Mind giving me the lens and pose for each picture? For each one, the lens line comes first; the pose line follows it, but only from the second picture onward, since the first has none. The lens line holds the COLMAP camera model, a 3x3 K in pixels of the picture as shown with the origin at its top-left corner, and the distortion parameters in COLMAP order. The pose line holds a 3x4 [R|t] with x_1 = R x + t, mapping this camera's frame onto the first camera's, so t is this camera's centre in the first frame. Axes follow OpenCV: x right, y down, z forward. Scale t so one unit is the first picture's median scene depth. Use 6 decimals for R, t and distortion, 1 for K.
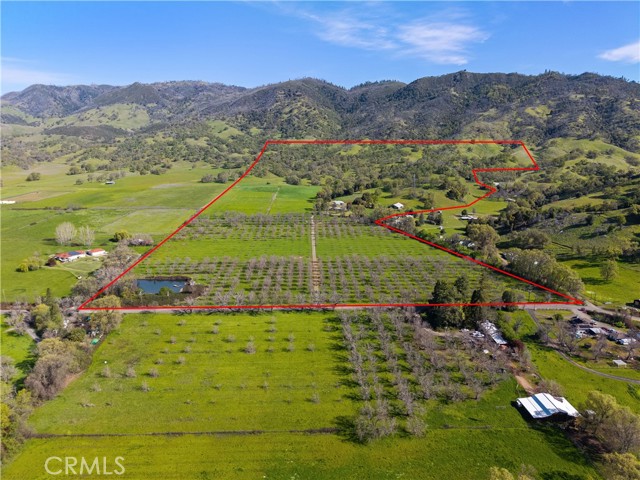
lens RADIAL K [[427.1, 0, 318.5], [0, 427.1, 239.7], [0, 0, 1]] dist [0.020540, -0.019730]
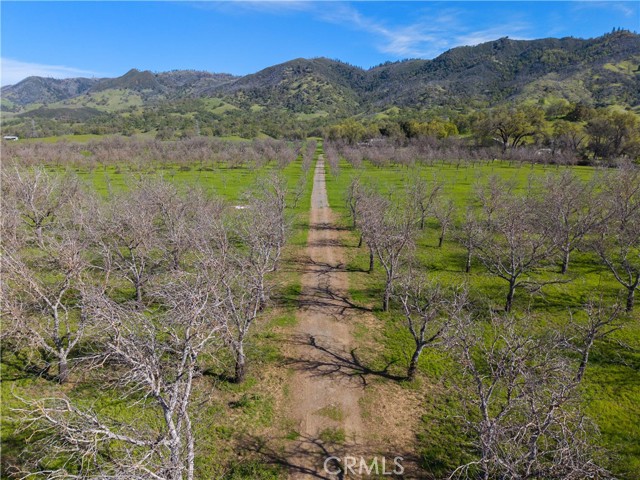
lens RADIAL K [[427.1, 0, 319.0], [0, 427.1, 240.9], [0, 0, 1]] dist [0.020540, -0.019730]
pose [[0.999583, 0.002041, -0.028791, -0.001282], [-0.002258, 0.999969, -0.007508, 0.012458], [0.028775, 0.007570, 0.999557, 0.174568]]
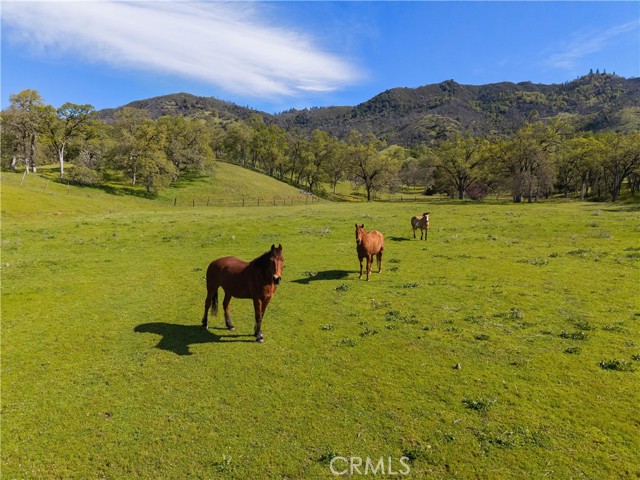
lens RADIAL K [[427.1, 0, 321.6], [0, 427.1, 238.5], [0, 0, 1]] dist [0.020540, -0.019730]
pose [[0.960766, -0.031556, 0.275559, -0.068791], [0.073136, 0.987169, -0.141948, -0.068435], [-0.267544, 0.156532, 0.950746, 0.502429]]
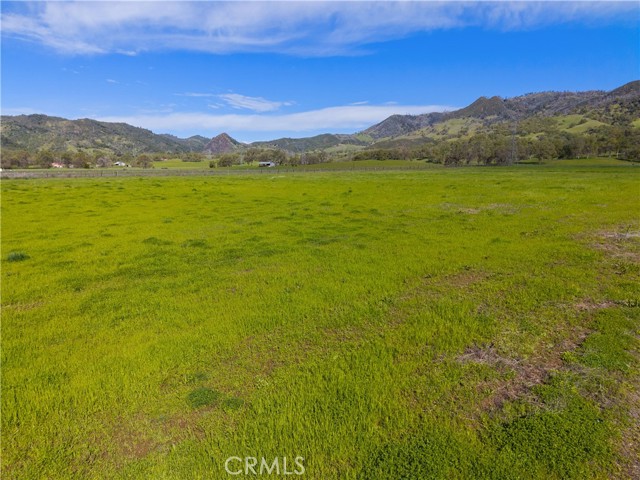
lens RADIAL K [[427.1, 0, 318.0], [0, 427.1, 241.4], [0, 0, 1]] dist [0.020540, -0.019730]
pose [[0.709712, 0.111844, -0.695557, -0.040183], [-0.165842, 0.986095, -0.010656, -0.022567], [0.684694, 0.122915, 0.718392, 0.328181]]
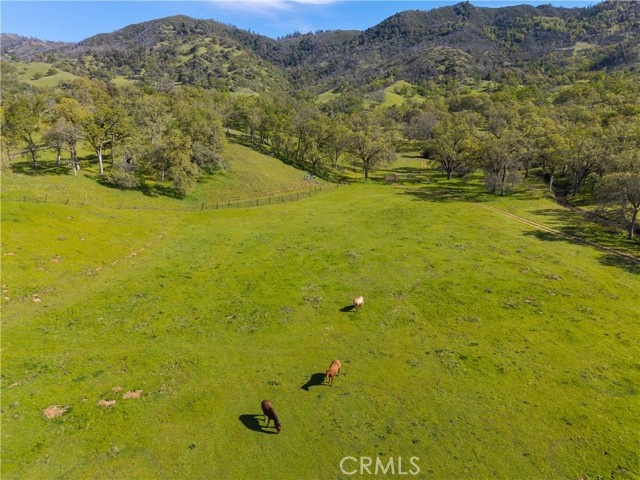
lens RADIAL K [[427.1, 0, 321.3], [0, 427.1, 239.2], [0, 0, 1]] dist [0.020540, -0.019730]
pose [[0.964160, -0.067587, 0.256569, -0.070408], [0.064712, 0.997711, 0.019643, -0.074501], [-0.257310, -0.002335, 0.966326, 0.493267]]
